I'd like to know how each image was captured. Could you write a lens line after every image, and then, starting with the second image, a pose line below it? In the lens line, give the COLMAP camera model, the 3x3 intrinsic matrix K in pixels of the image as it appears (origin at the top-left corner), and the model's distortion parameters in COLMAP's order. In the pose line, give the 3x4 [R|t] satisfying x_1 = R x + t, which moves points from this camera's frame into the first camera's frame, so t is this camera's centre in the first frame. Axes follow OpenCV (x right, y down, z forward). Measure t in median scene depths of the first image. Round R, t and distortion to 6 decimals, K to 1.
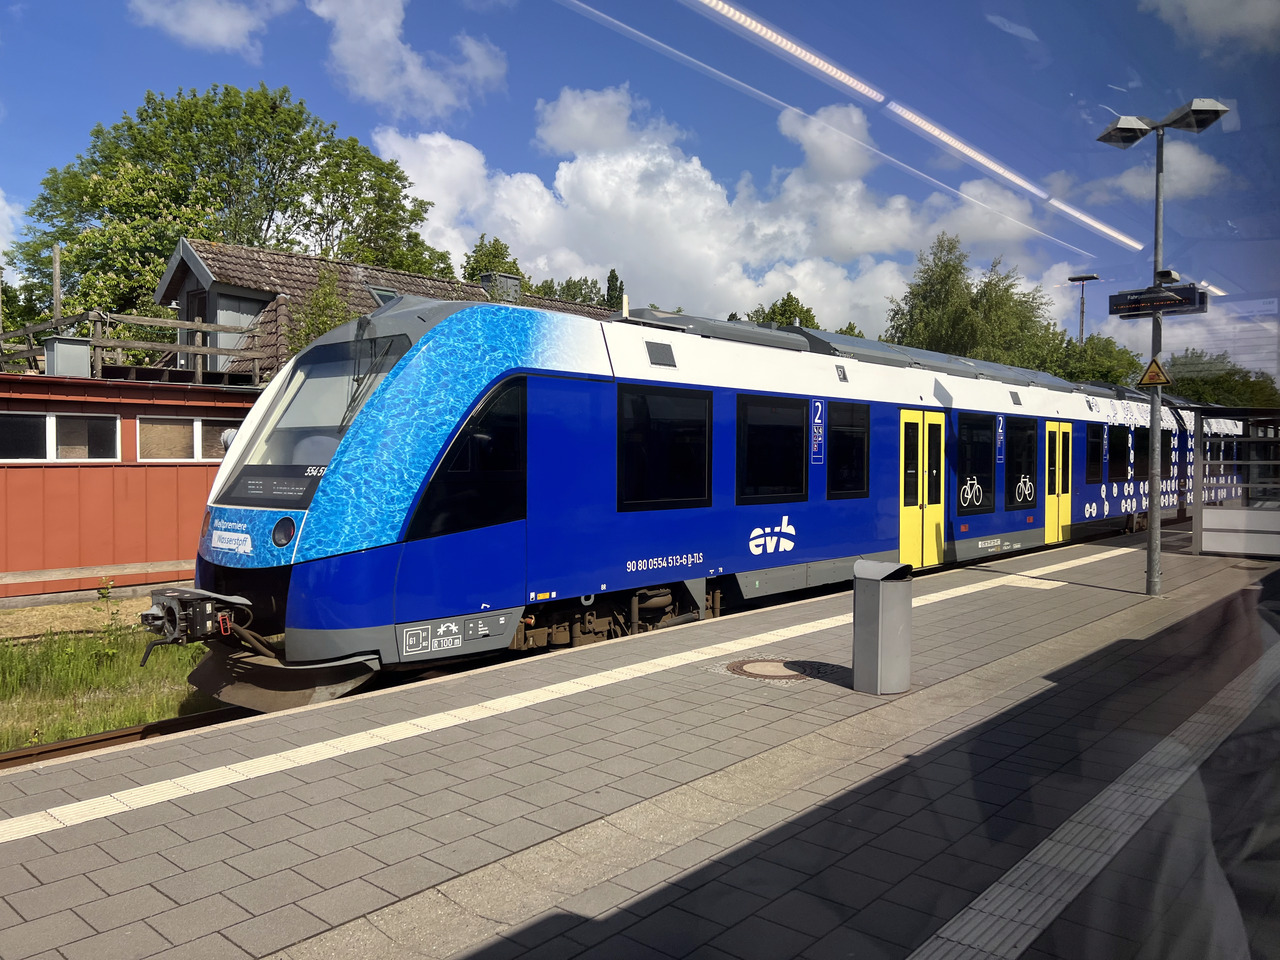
lens RADIAL K [[959.7, 0, 641.8], [0, 959.7, 481.9], [0, 0, 1]] dist [0.087998, -0.117763]
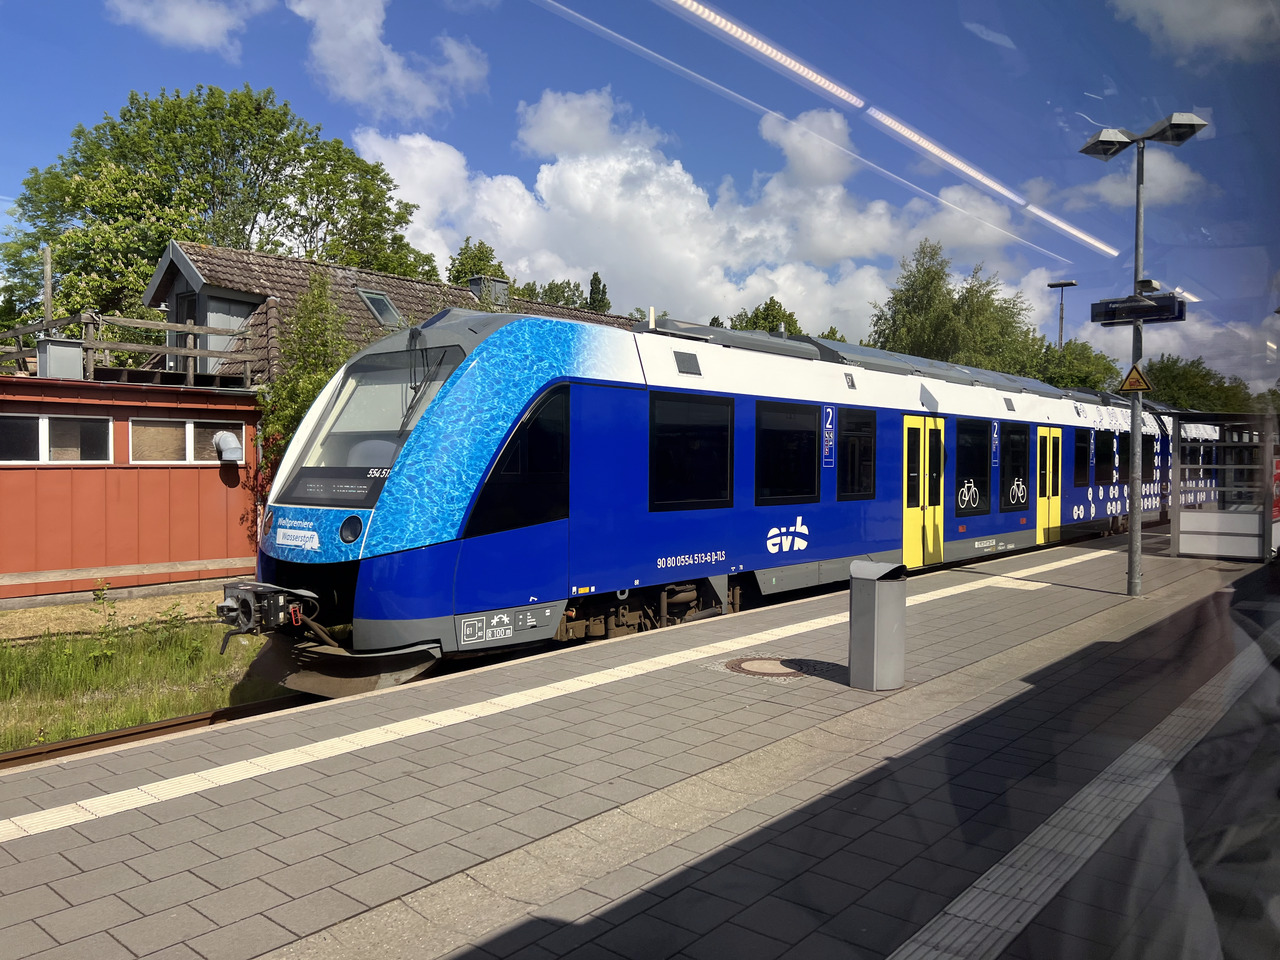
lens RADIAL K [[959.7, 0, 641.8], [0, 959.7, 481.9], [0, 0, 1]] dist [0.087998, -0.117763]
pose [[0.999821, 0.001664, 0.018842, -0.022444], [-0.001605, 0.999994, -0.003148, 0.000614], [-0.018847, 0.003118, 0.999818, -0.026267]]
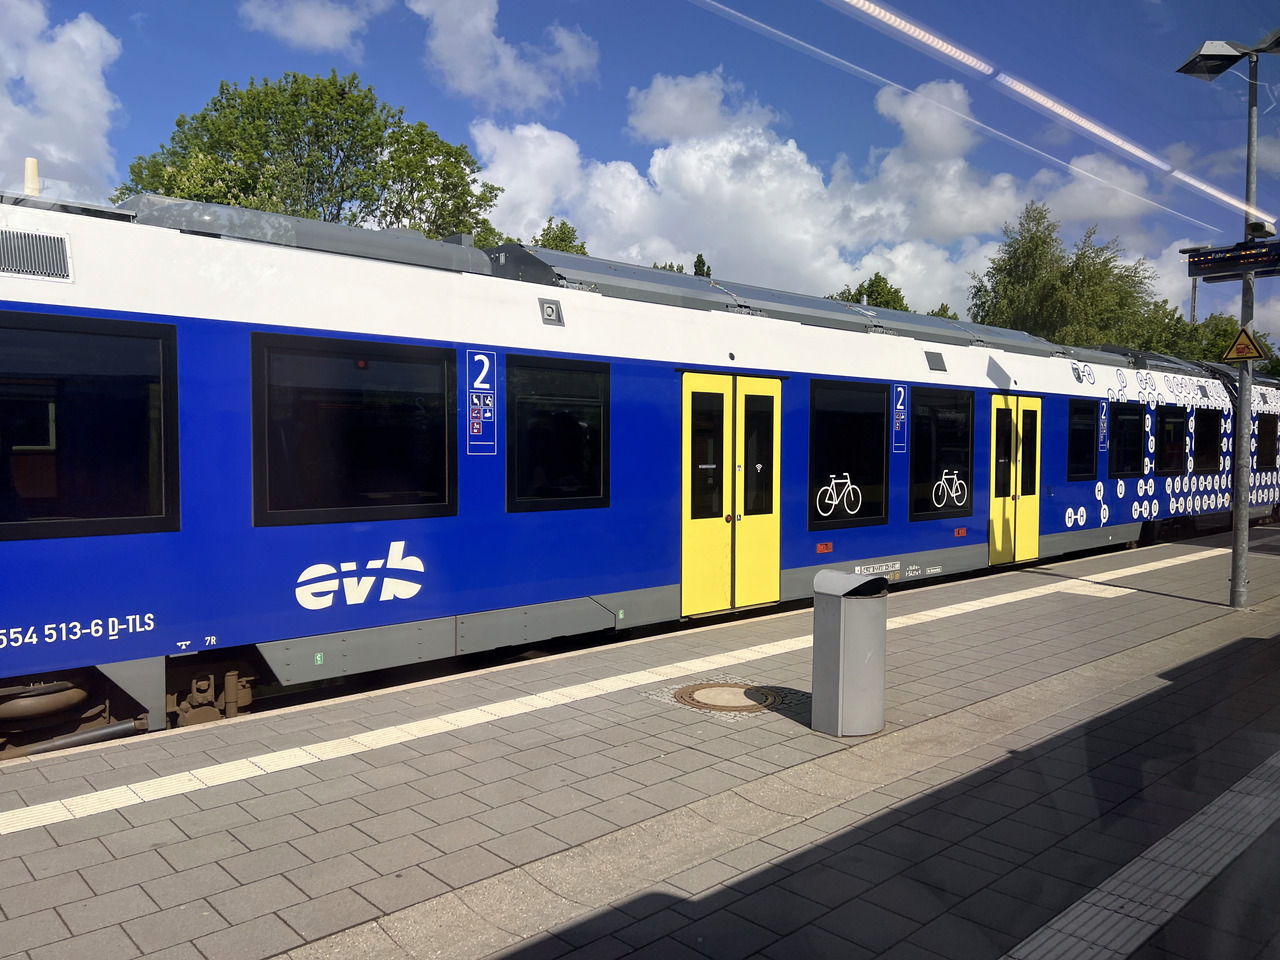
lens RADIAL K [[961.8, 0, 626.7], [0, 961.8, 486.4], [0, 0, 1]] dist [0.064700, -0.073077]
pose [[0.994410, 0.005773, -0.105428, 0.185466], [-0.003909, 0.999833, 0.017878, -0.005453], [0.105513, -0.017366, 0.994266, 0.214177]]
